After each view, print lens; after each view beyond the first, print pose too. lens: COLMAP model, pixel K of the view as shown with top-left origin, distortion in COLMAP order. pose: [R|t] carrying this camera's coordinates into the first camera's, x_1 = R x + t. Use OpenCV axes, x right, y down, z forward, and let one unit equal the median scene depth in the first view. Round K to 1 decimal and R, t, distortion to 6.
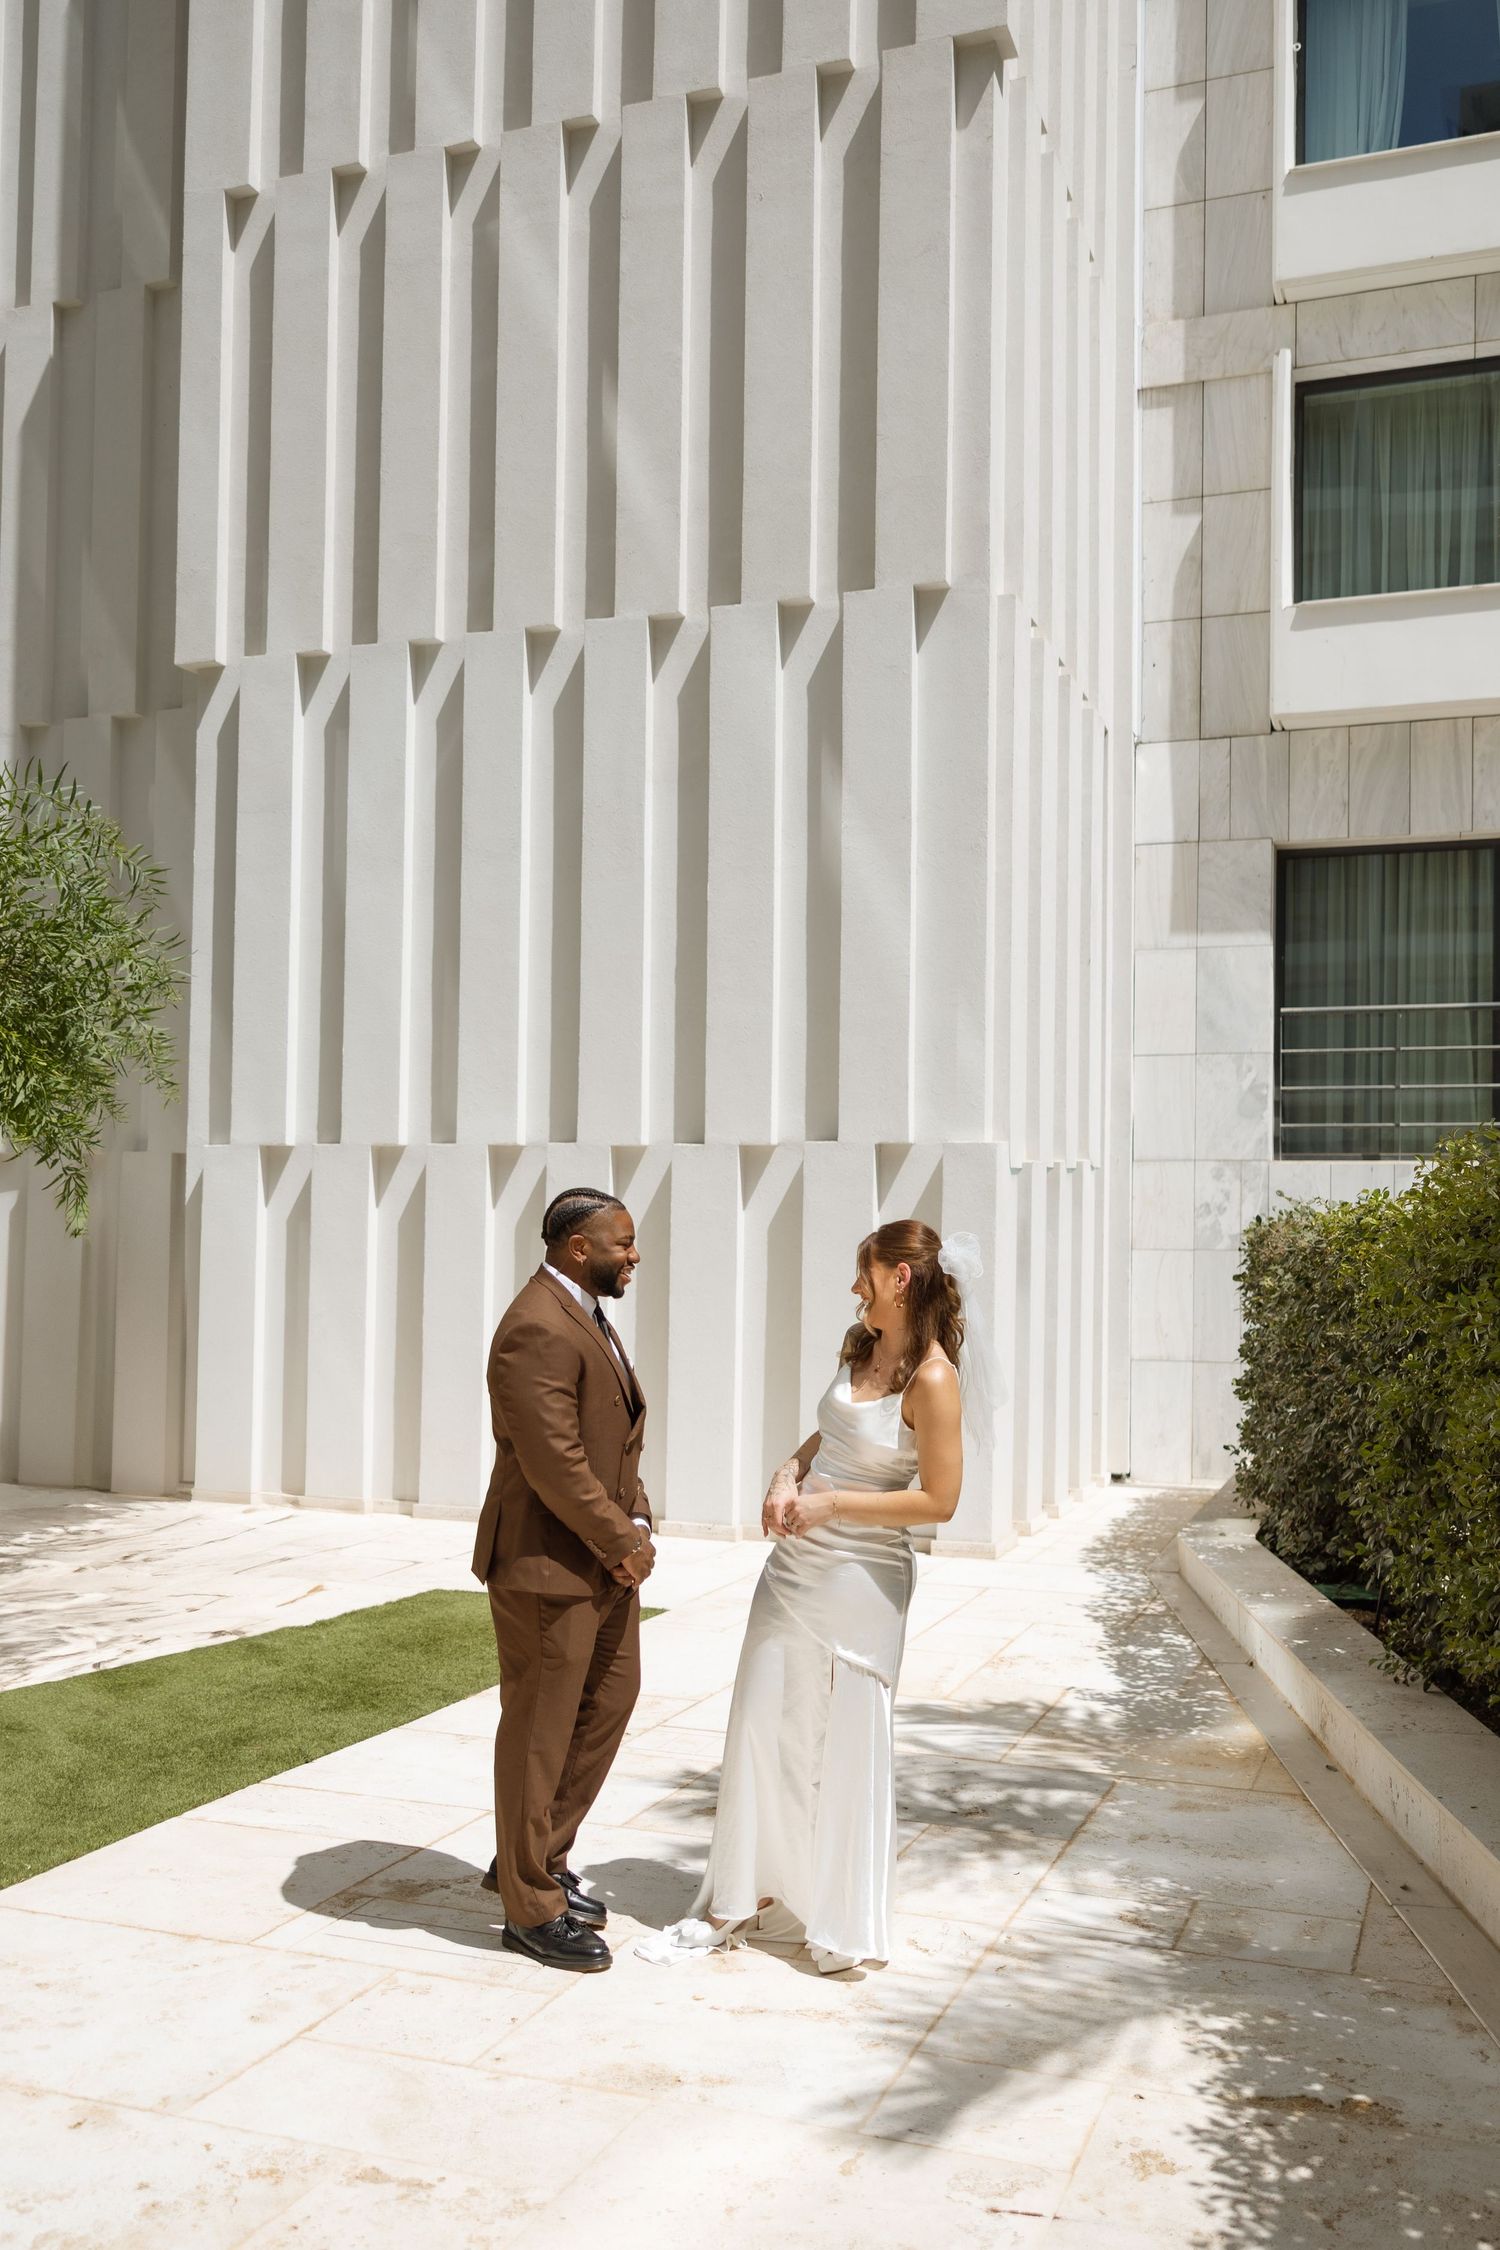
lens RADIAL K [[1946.2, 0, 743.0], [0, 1946.2, 1192.5], [0, 0, 1]] dist [0.006937, 0.001334]
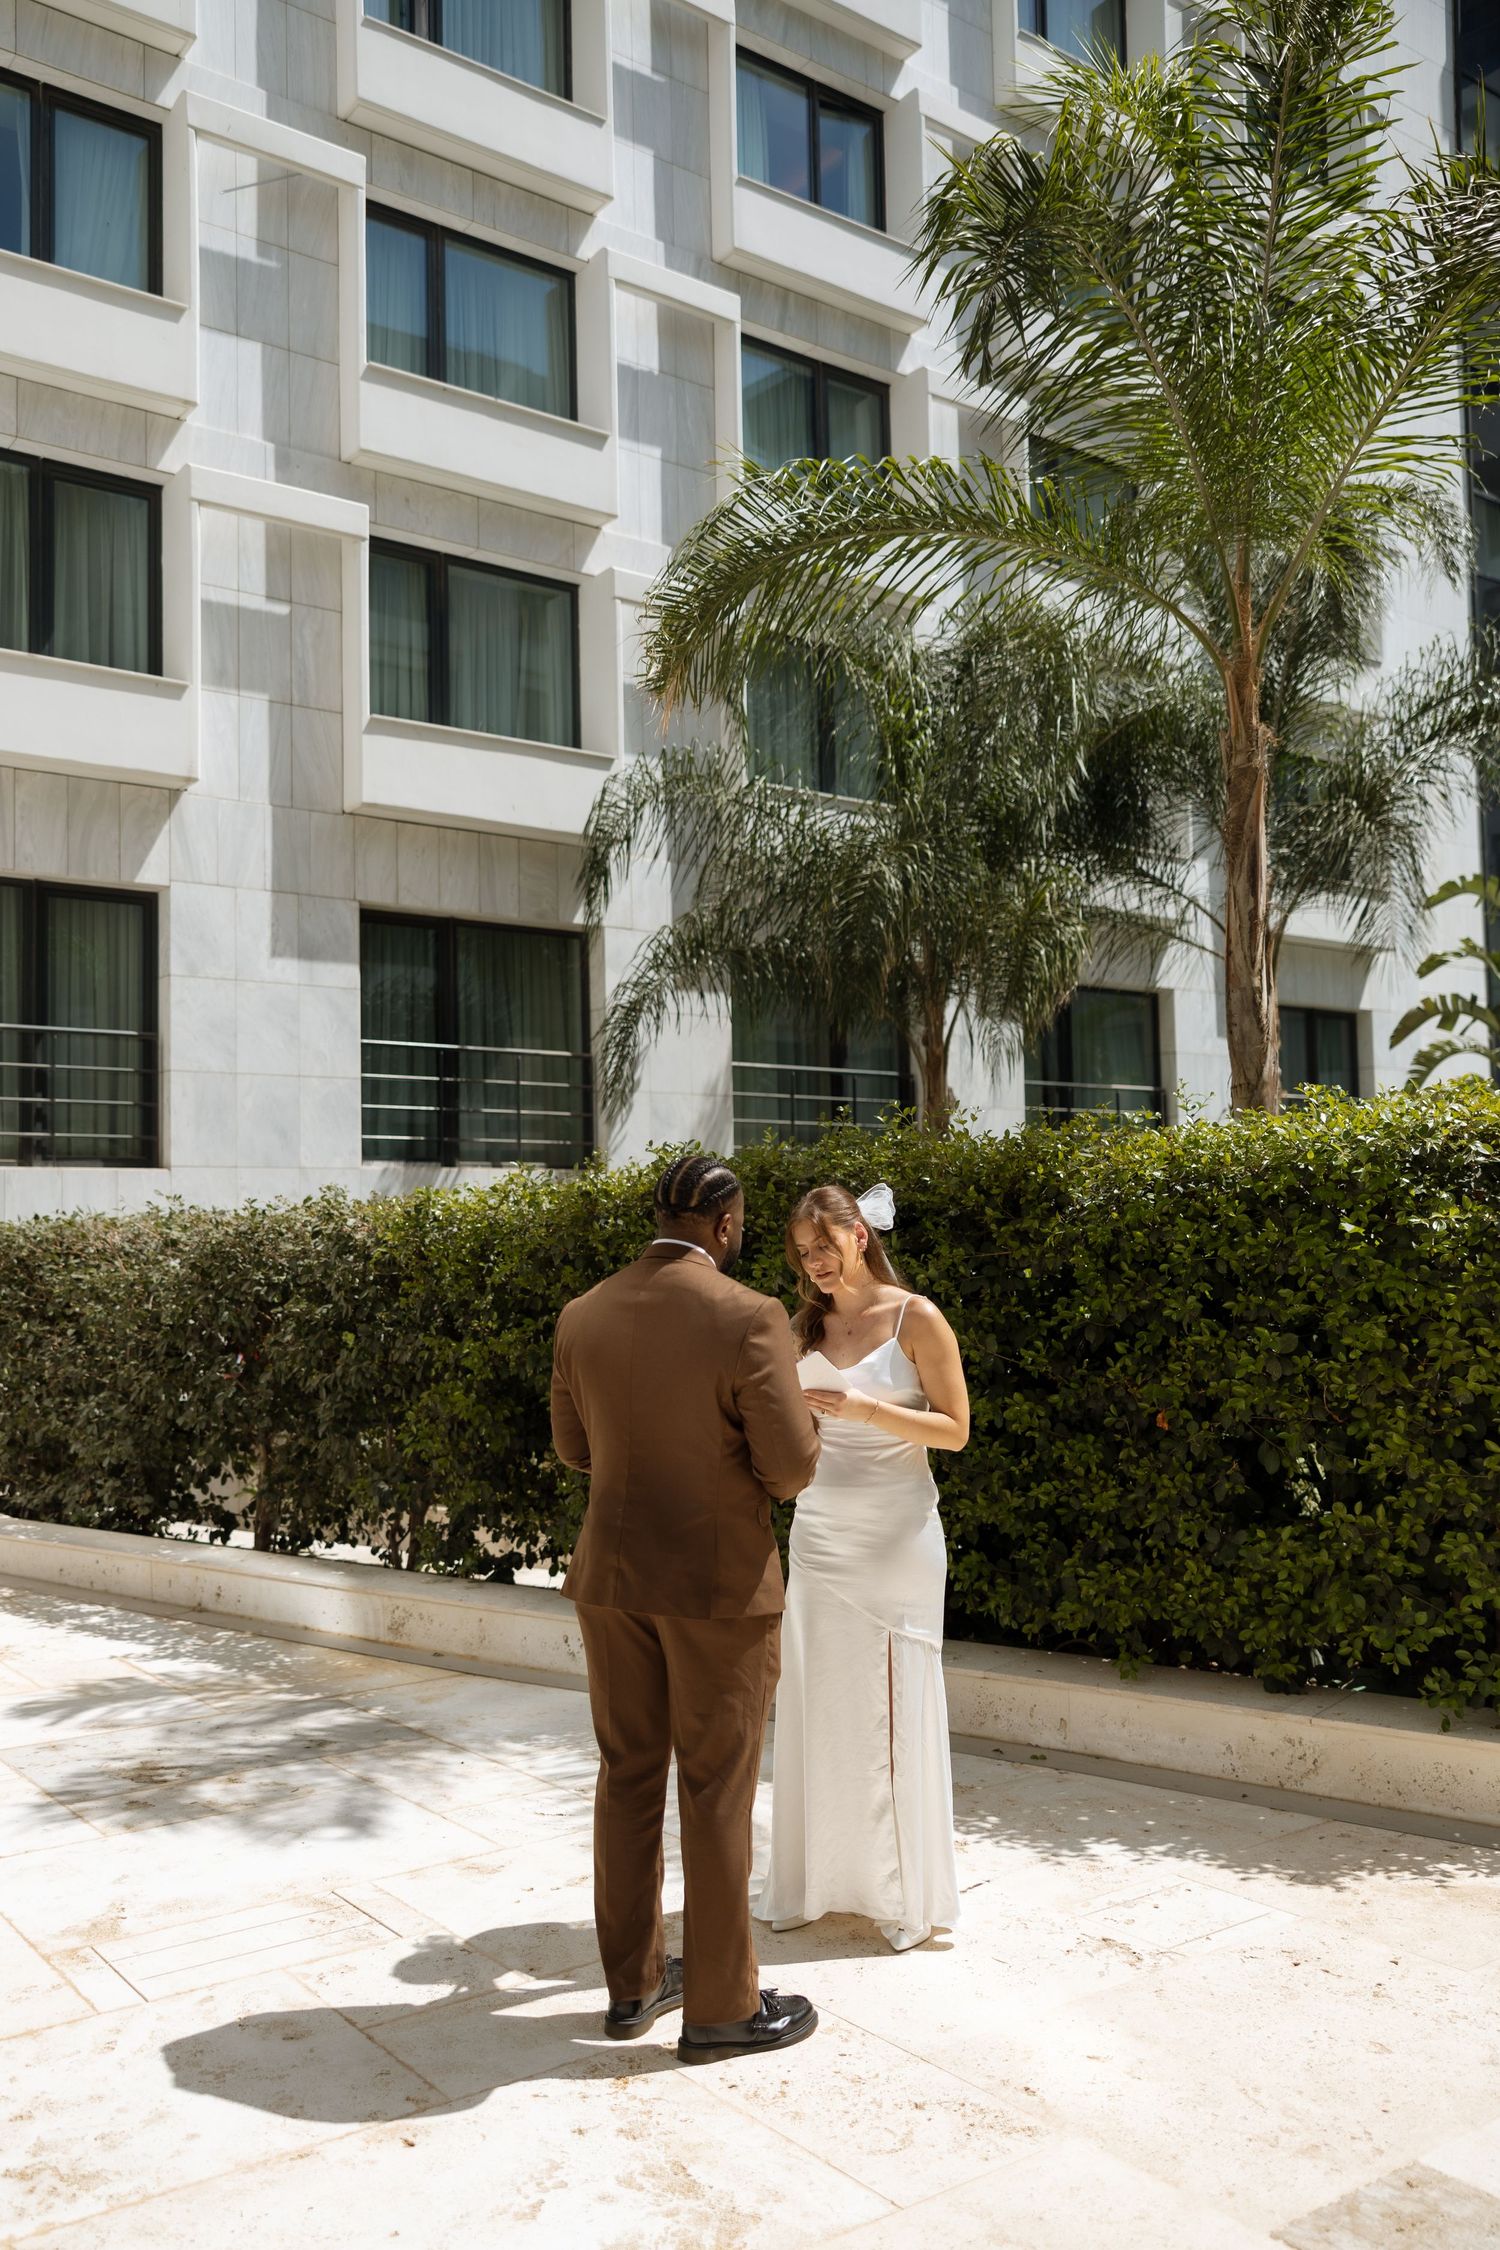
lens RADIAL K [[1834.8, 0, 670.1], [0, 1834.8, 1169.9], [0, 0, 1]] dist [-0.005593, -0.001778]
pose [[0.557381, 0.013394, 0.830149, -0.313195], [-0.000204, 0.999872, -0.015995, 0.003050], [-0.830257, 0.008746, 0.557313, 0.116052]]
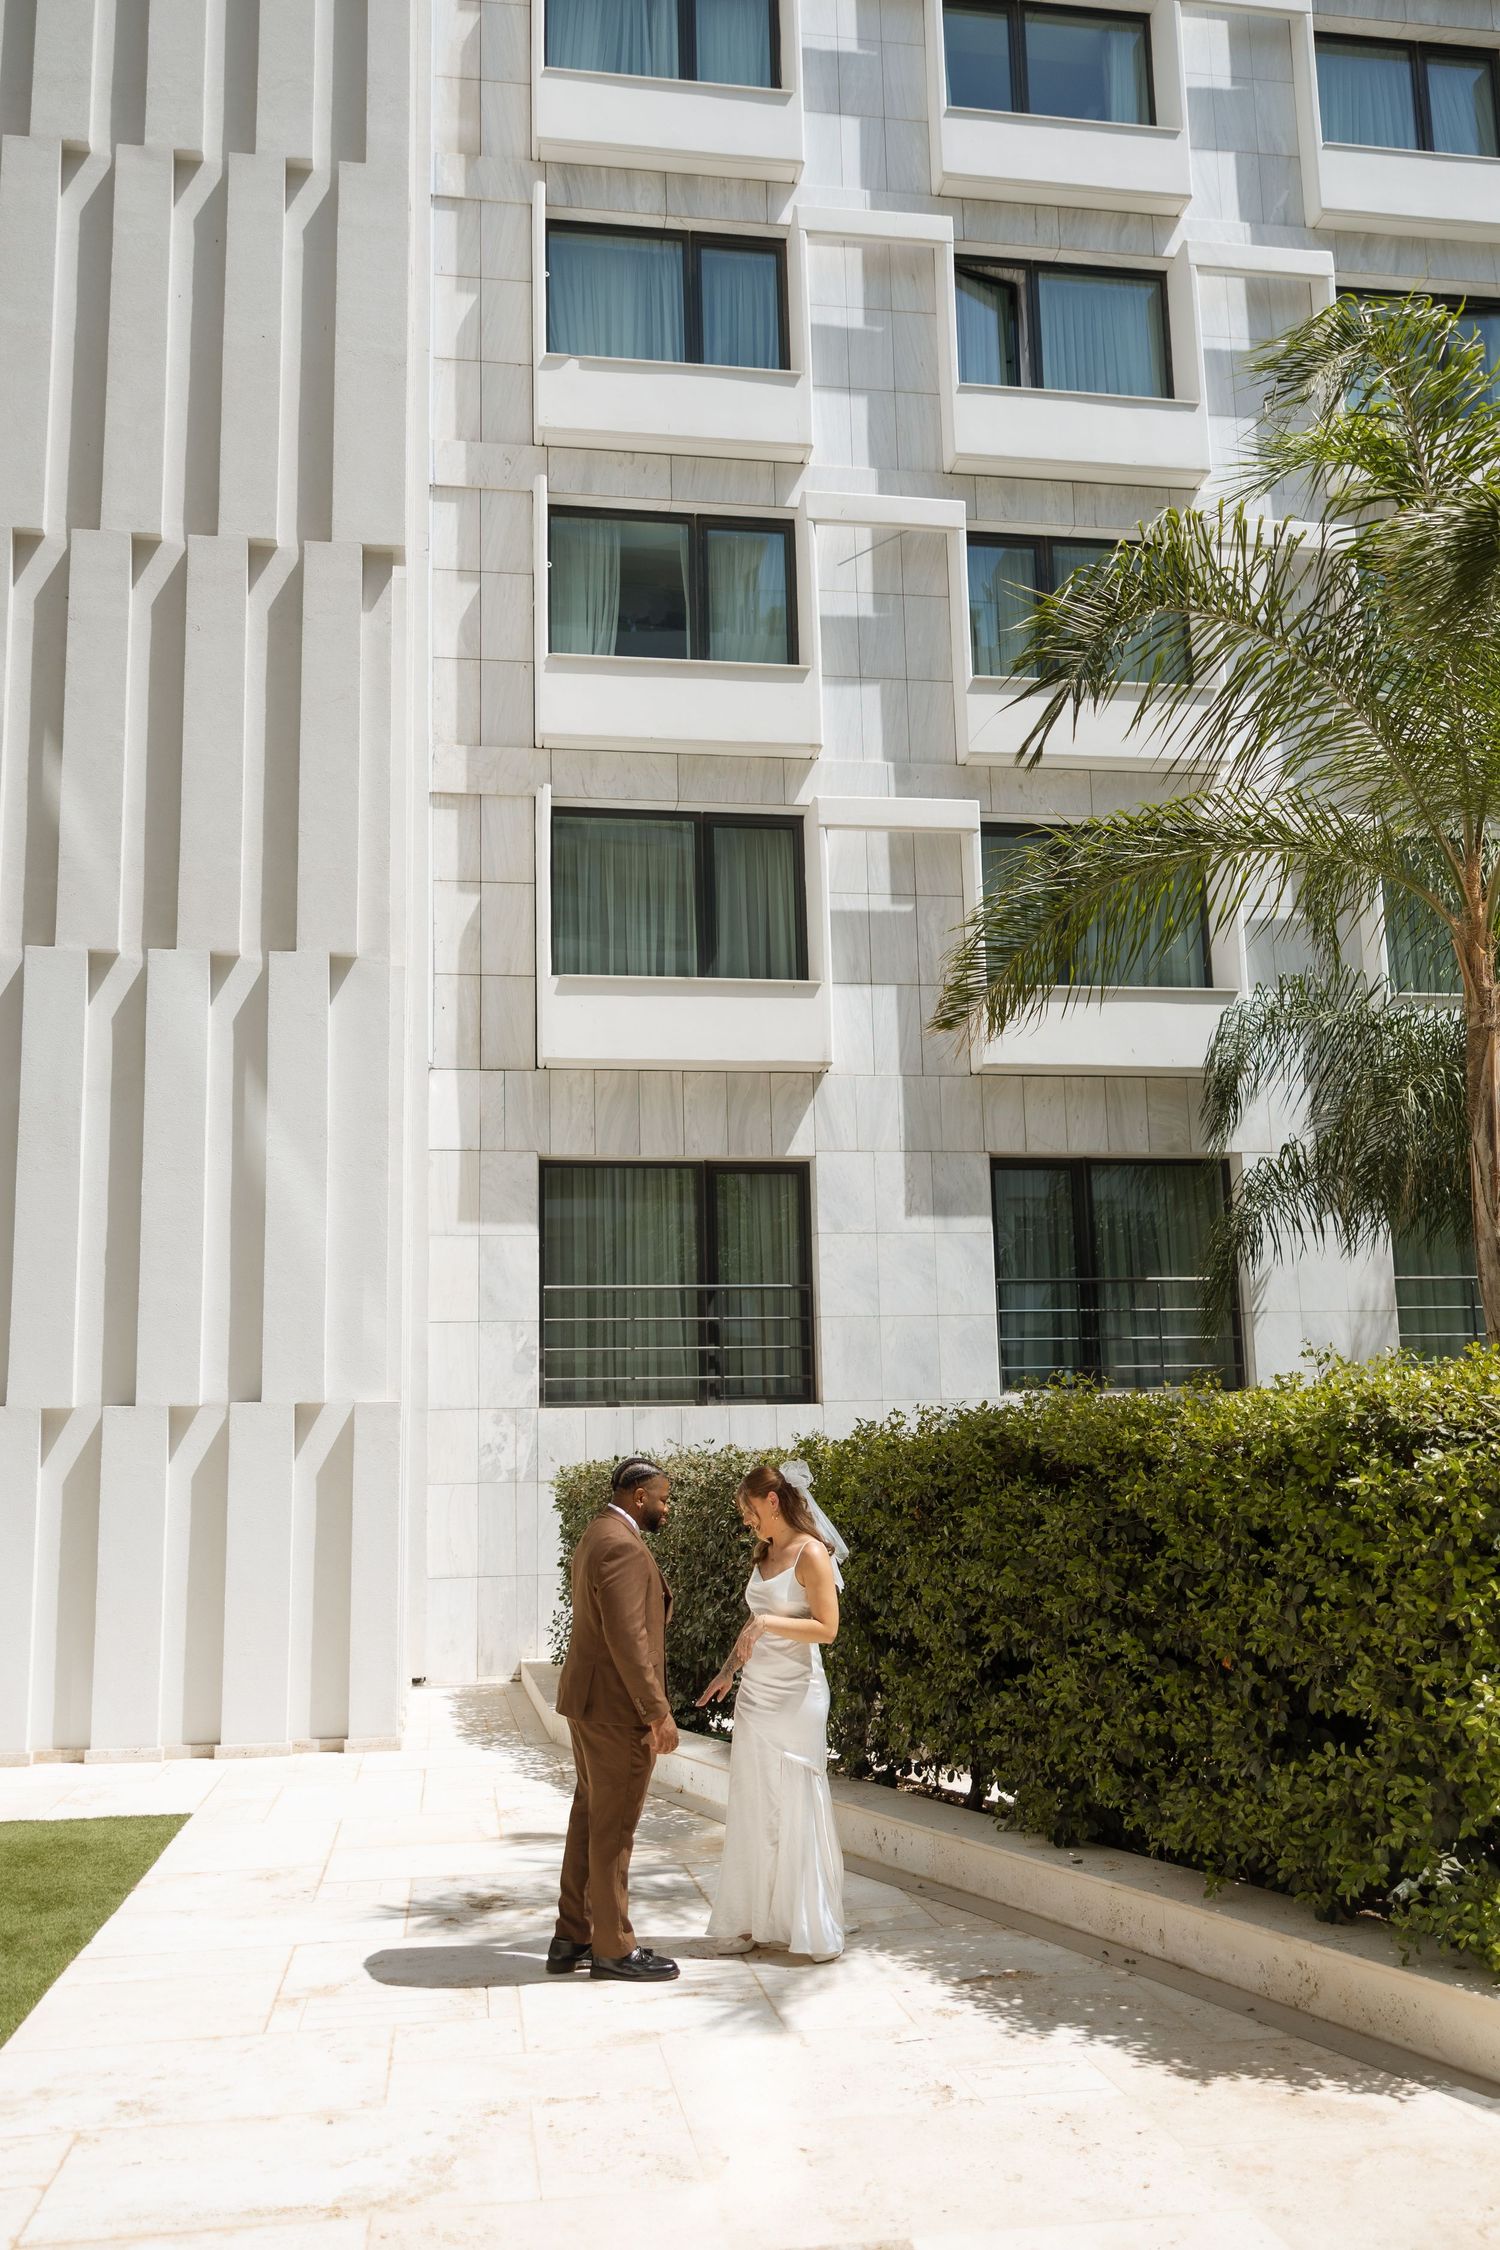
lens RADIAL K [[1890.2, 0, 742.9], [0, 1890.2, 1156.4], [0, 0, 1]] dist [0.002979, 0.006142]
pose [[0.870788, 0.046570, 0.489449, -0.244177], [0.021601, 0.990919, -0.132713, -0.014309], [-0.491185, 0.126138, 0.861874, -0.143973]]
